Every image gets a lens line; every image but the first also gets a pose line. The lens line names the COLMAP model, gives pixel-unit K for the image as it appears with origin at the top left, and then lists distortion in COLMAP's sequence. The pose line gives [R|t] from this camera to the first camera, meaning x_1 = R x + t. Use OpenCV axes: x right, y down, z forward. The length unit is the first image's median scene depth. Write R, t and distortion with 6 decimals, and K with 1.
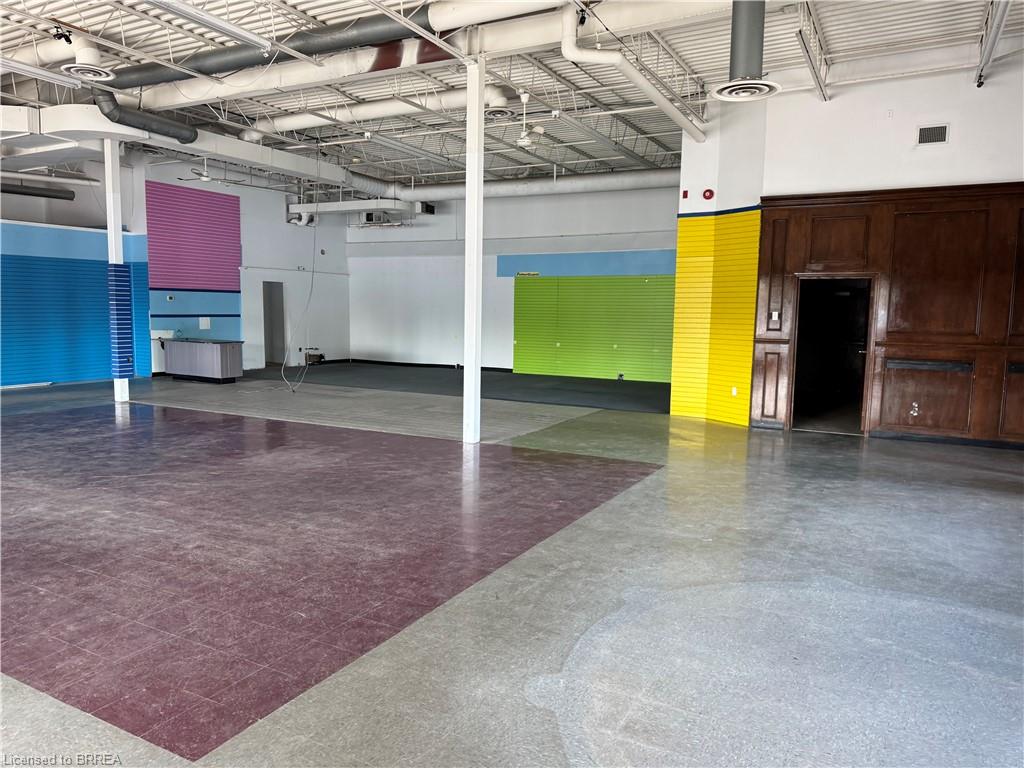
lens RADIAL K [[719.5, 0, 506.2], [0, 719.5, 383.7], [0, 0, 1]] dist [0.057982, -0.072738]
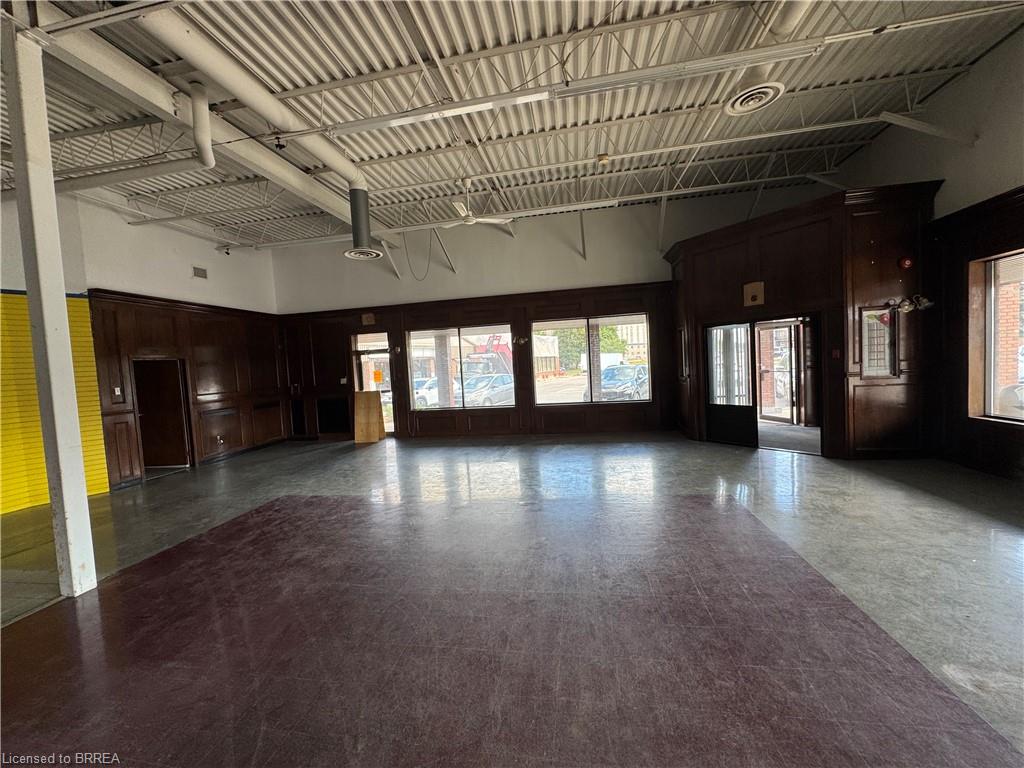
lens RADIAL K [[414.7, 0, 505.2], [0, 414.7, 383.0], [0, 0, 1]] dist [-0.005090, -0.000212]
pose [[-0.327177, -0.039774, 0.944126, -0.481575], [0.149152, 0.984416, 0.093159, -0.077432], [-0.933118, 0.171297, -0.316146, 0.644183]]
